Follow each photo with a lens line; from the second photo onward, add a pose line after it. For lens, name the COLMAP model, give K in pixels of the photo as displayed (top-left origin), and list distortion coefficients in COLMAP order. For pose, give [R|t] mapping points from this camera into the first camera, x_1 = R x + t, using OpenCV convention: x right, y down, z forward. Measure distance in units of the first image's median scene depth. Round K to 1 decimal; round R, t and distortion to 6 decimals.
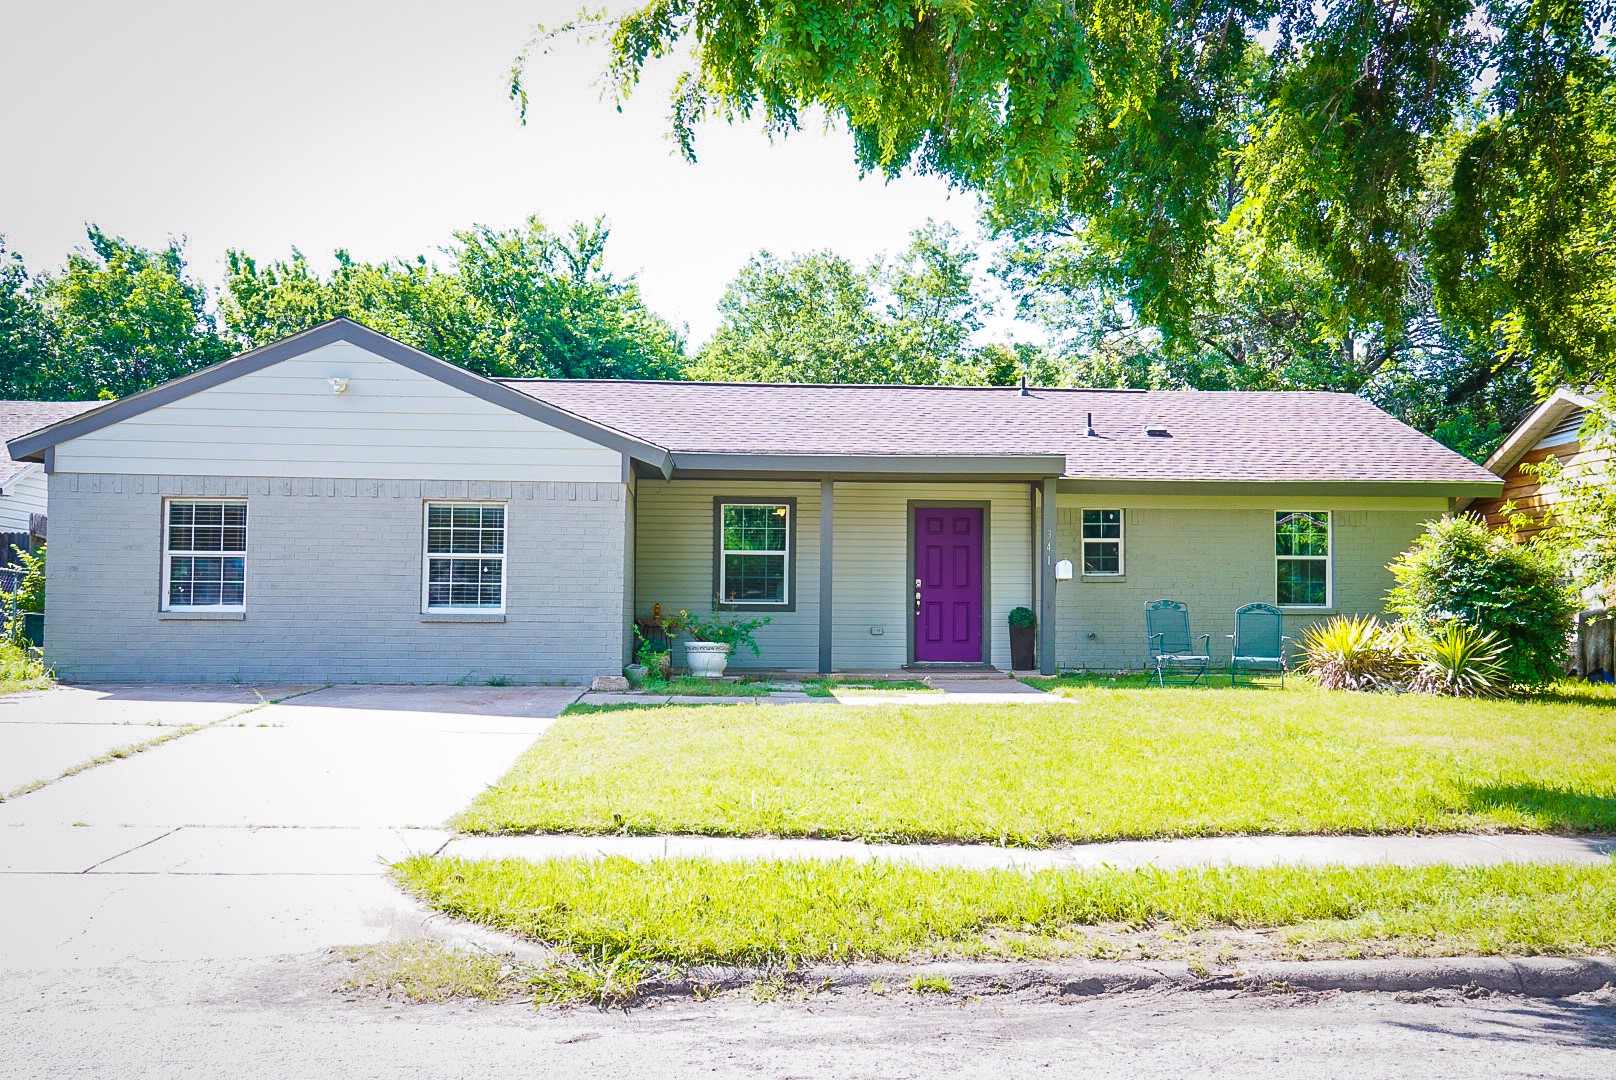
lens RADIAL K [[1515.9, 0, 808.0], [0, 1515.9, 540.0], [0, 0, 1]] dist [0.001955, 0.002588]
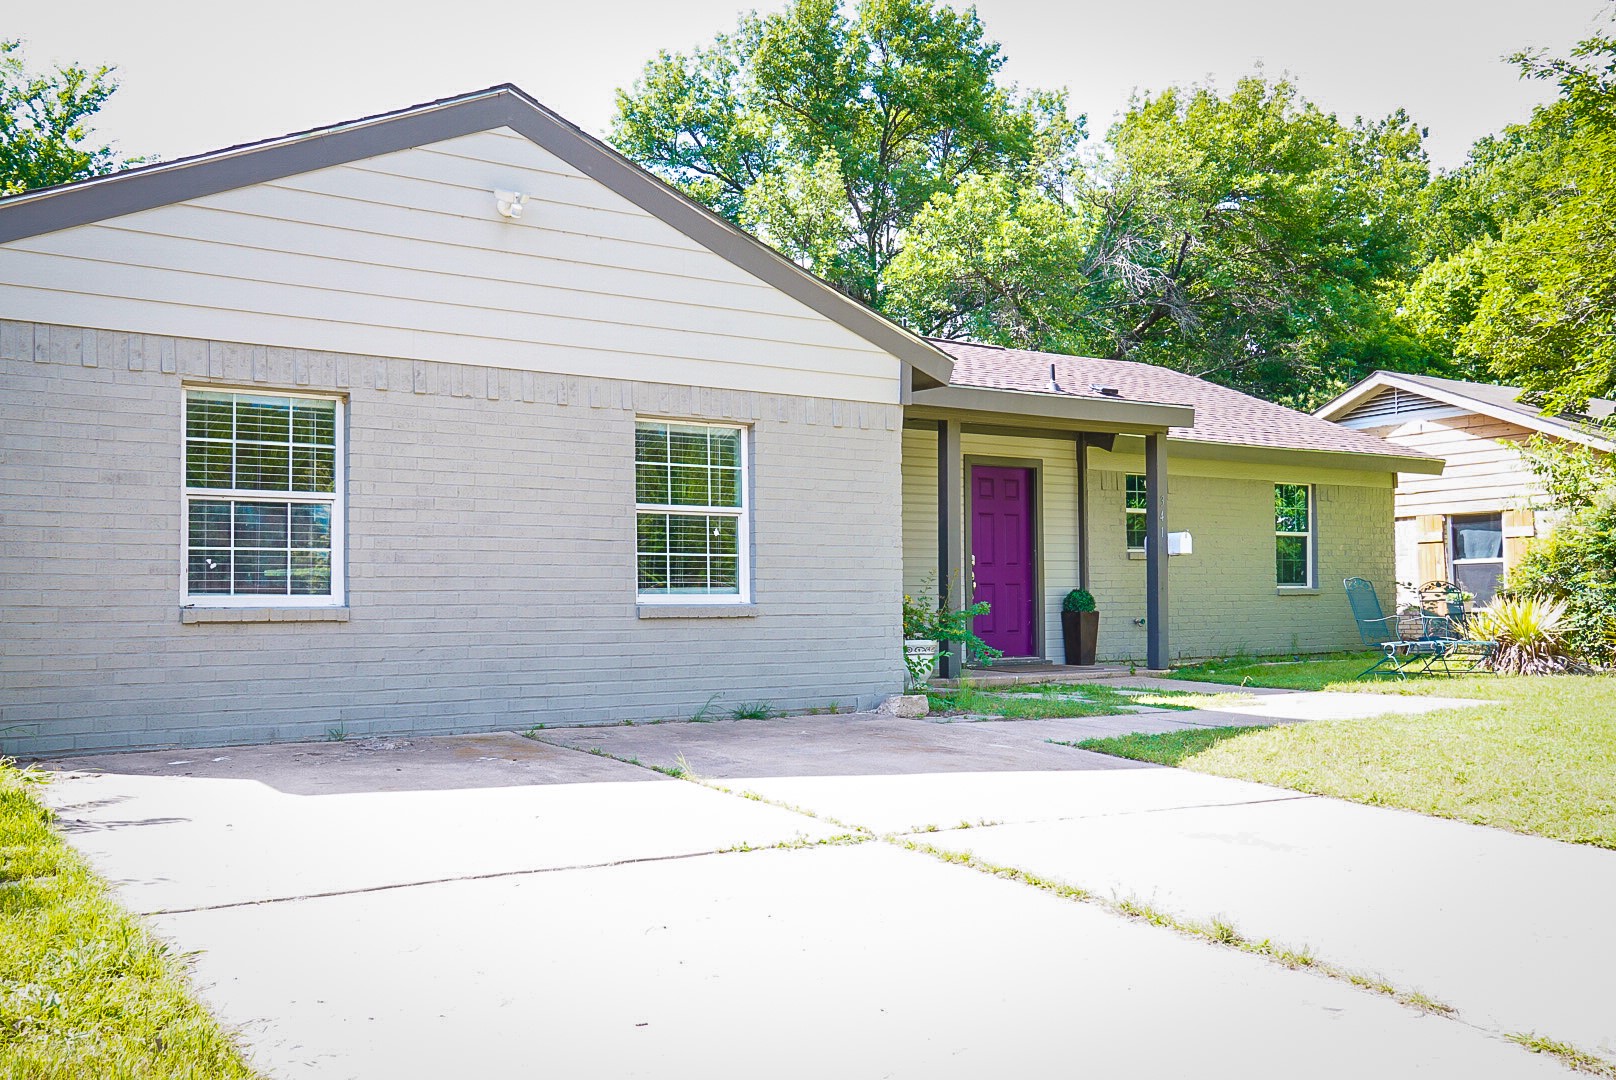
lens RADIAL K [[1515.9, 0, 808.0], [0, 1515.9, 540.0], [0, 0, 1]] dist [0.001955, 0.002588]
pose [[0.851640, 0.008597, 0.524056, -0.509084], [-0.011758, 0.999927, 0.002704, 0.020649], [-0.523995, -0.008464, 0.851680, 0.454730]]
